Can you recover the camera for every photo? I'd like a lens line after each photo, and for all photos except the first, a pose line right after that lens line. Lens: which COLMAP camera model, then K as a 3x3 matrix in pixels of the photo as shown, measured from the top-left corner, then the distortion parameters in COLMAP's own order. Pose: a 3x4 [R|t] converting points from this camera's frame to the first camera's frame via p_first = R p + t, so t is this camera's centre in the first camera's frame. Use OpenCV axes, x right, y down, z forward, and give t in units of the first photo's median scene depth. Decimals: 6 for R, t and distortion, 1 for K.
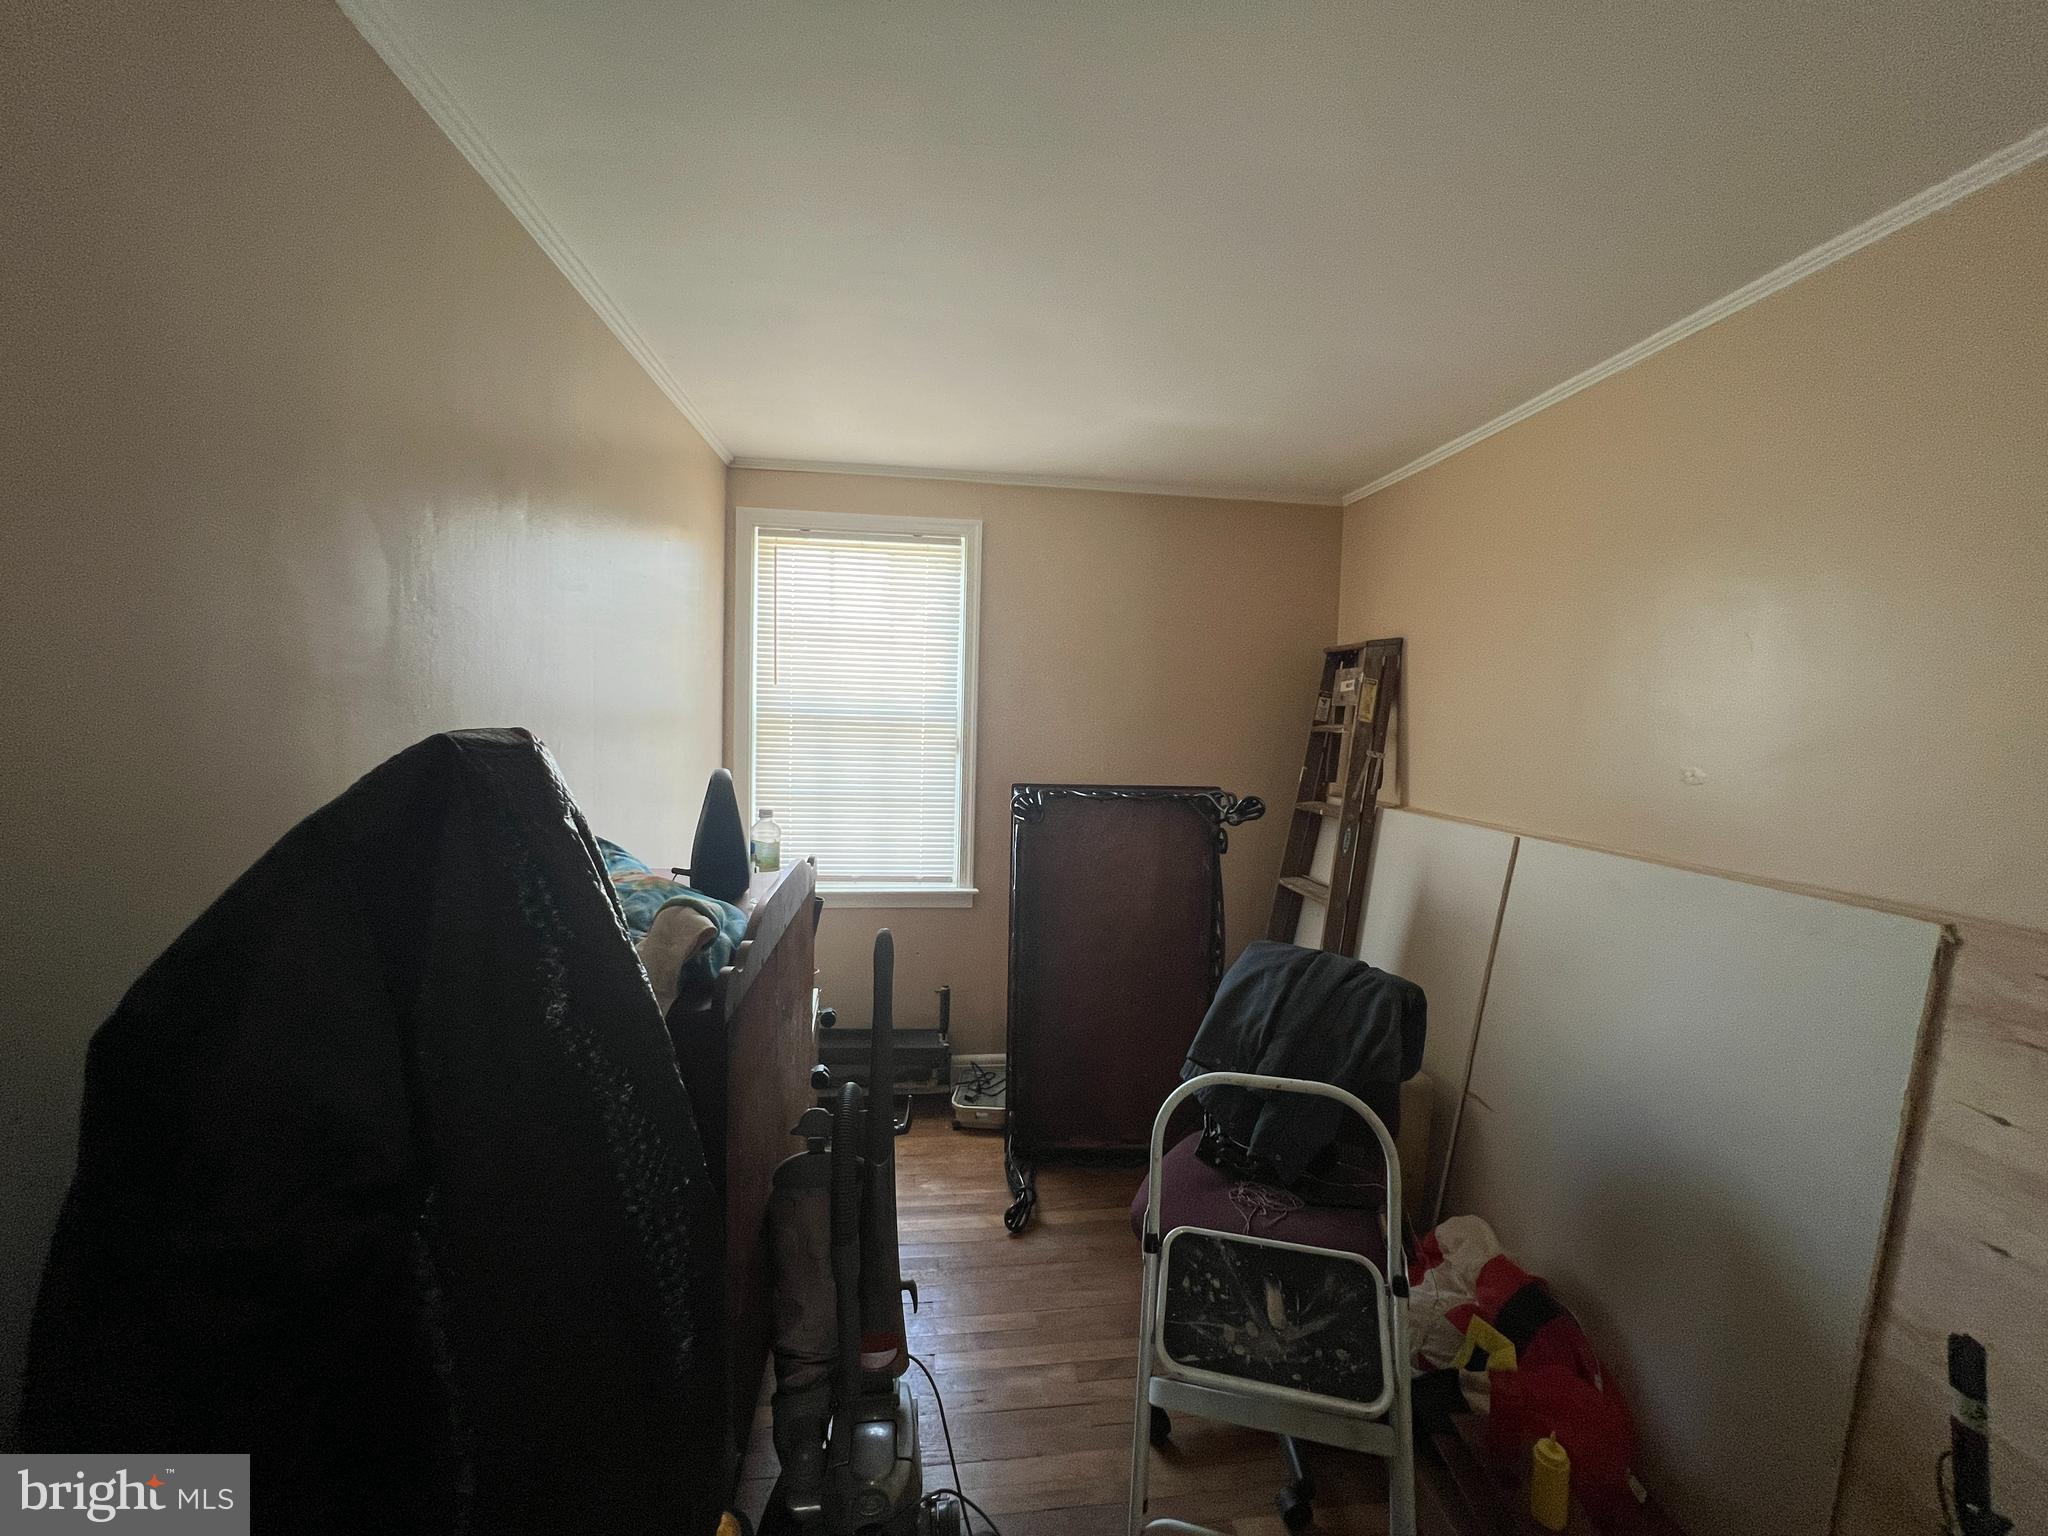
lens RADIAL K [[822.9, 0, 1019.5], [0, 822.9, 770.3], [0, 0, 1]] dist [0.000720, 0.000483]
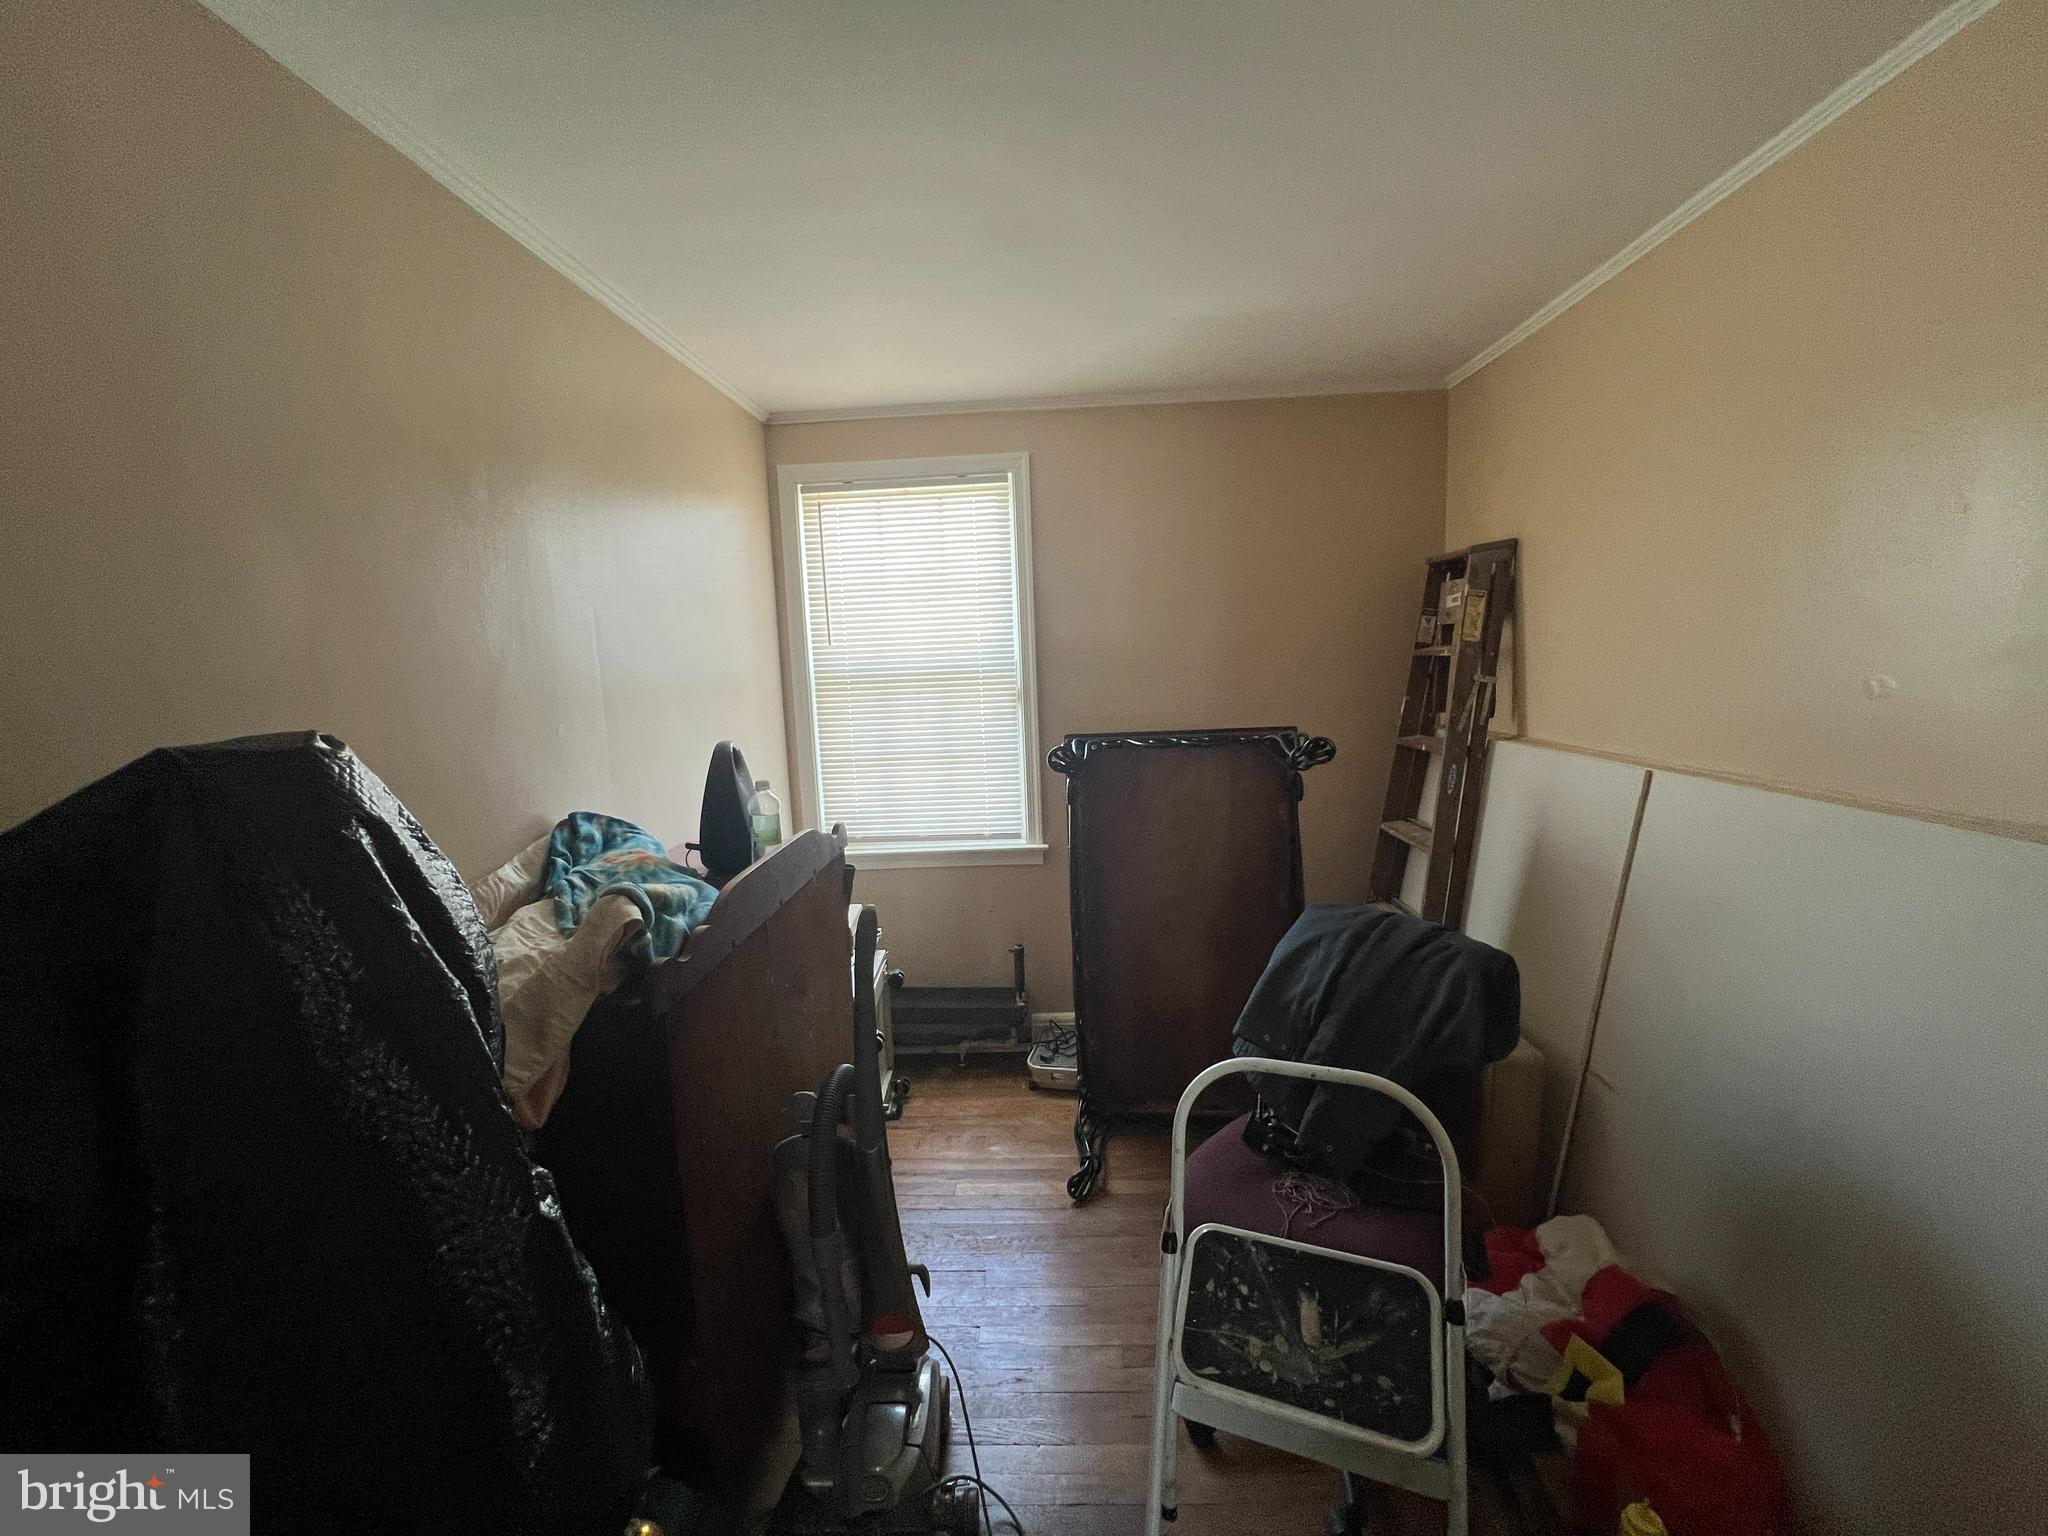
lens RADIAL K [[822.9, 0, 1019.5], [0, 822.9, 770.3], [0, 0, 1]] dist [0.000720, 0.000483]
pose [[0.984383, -0.045212, -0.170137, 0.139067], [0.056797, 0.996342, 0.063853, -0.008912], [0.166628, -0.072519, 0.983349, 0.093310]]
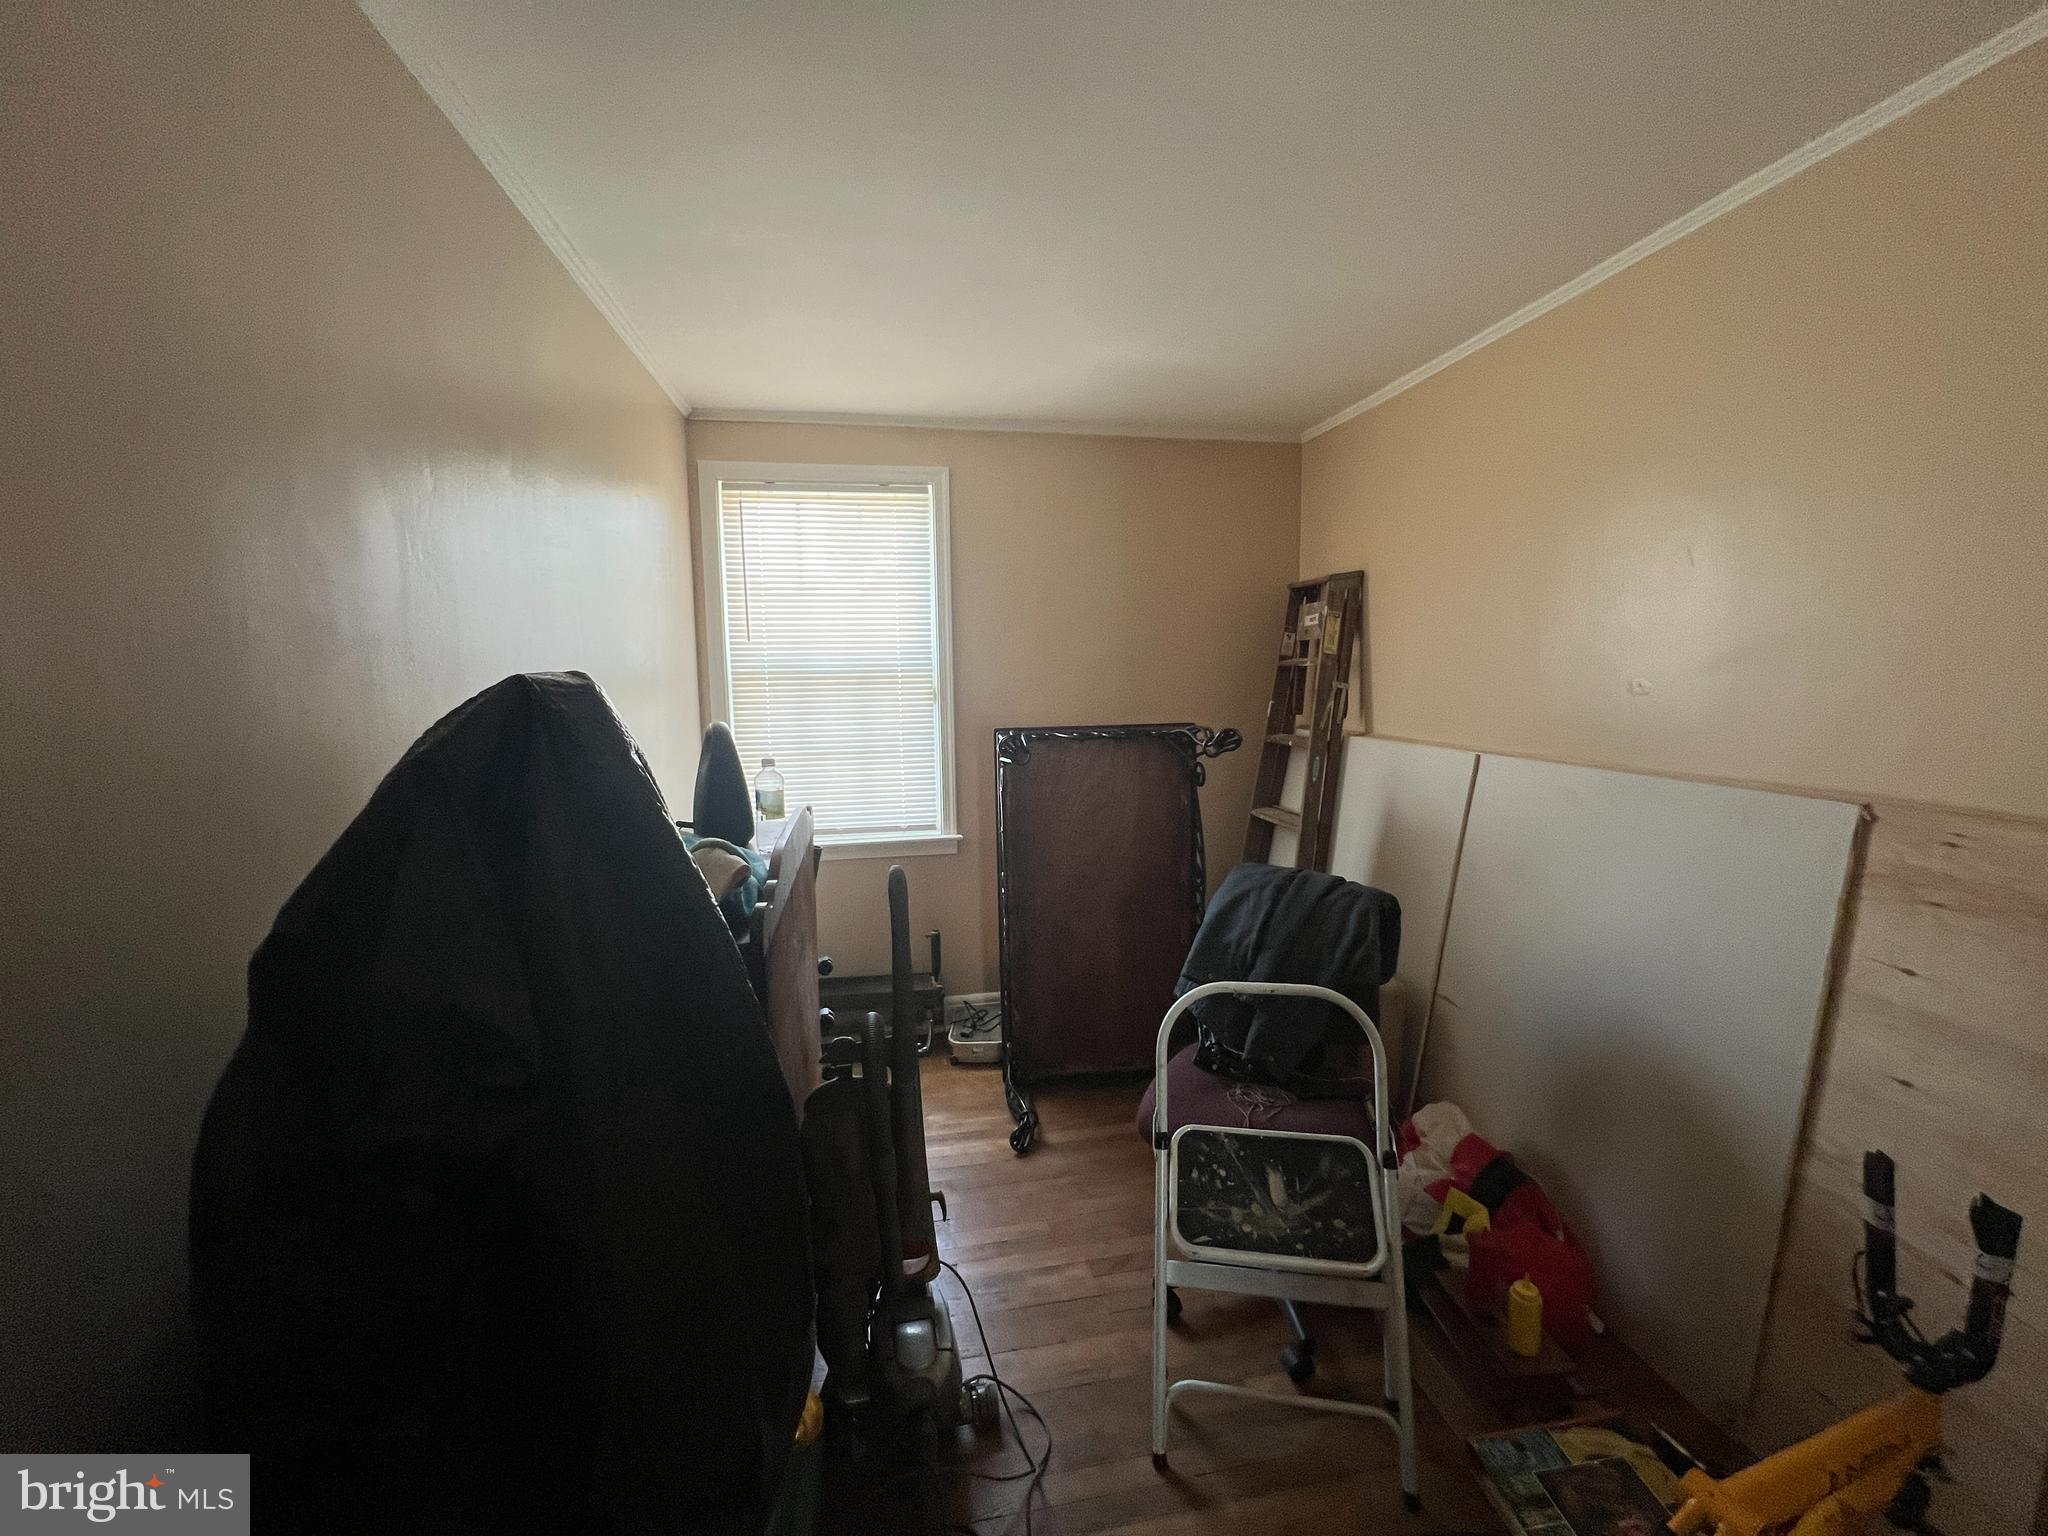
lens RADIAL K [[822.9, 0, 1019.5], [0, 822.9, 770.3], [0, 0, 1]] dist [0.000720, 0.000483]
pose [[0.997500, -0.049124, 0.050797, -0.044740], [0.046285, 0.997378, 0.055633, 0.017460], [-0.053397, -0.053142, 0.997158, -0.030759]]
